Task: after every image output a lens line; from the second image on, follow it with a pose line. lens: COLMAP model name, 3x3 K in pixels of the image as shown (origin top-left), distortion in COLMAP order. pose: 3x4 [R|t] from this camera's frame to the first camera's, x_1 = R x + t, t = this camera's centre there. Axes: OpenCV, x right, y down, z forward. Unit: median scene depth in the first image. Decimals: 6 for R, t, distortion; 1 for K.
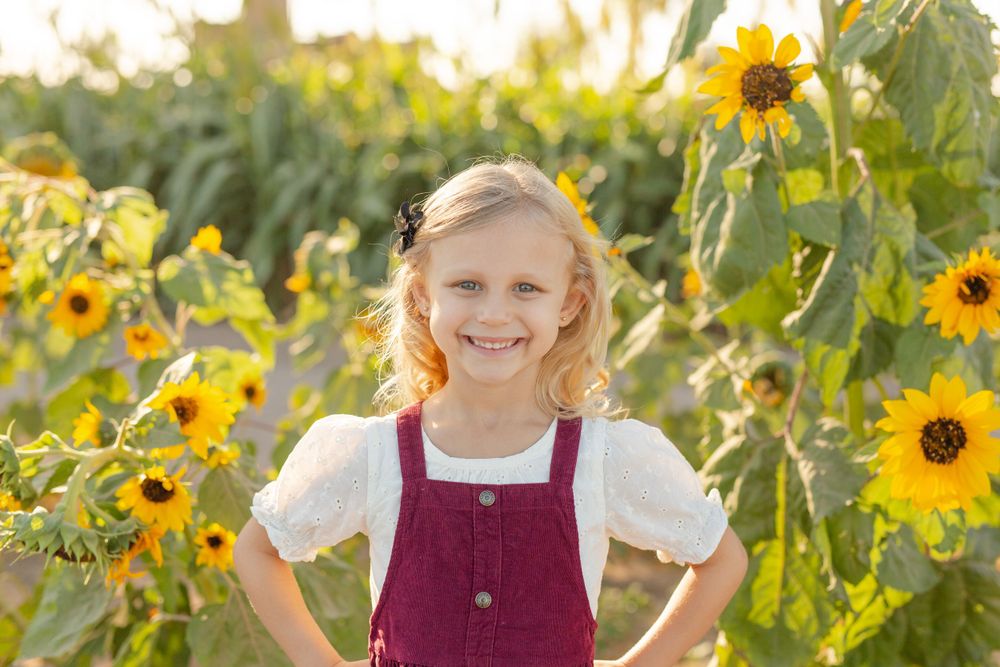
lens RADIAL K [[1405.8, 0, 498.9], [0, 1405.8, 310.2], [0, 0, 1]] dist [0.001503, 0.014683]
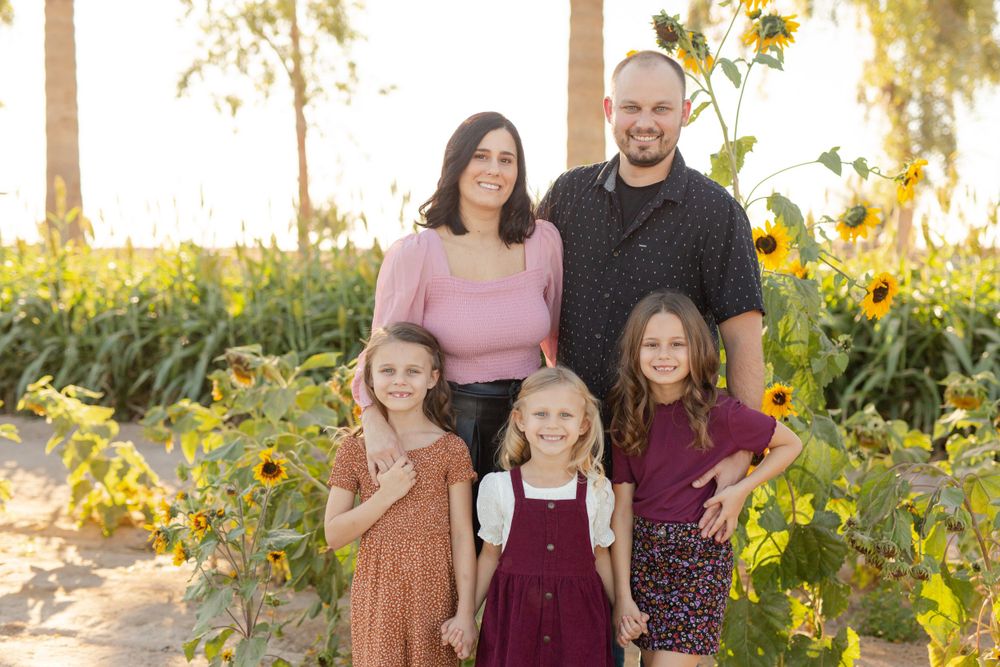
lens RADIAL K [[1457.9, 0, 509.6], [0, 1457.9, 333.2], [0, 0, 1]] dist [0.017873, 0.072054]
pose [[0.973011, -0.007477, -0.230636, 0.430940], [-0.013508, 0.995916, -0.089274, 0.097461], [0.230362, 0.089980, 0.968936, -1.458116]]
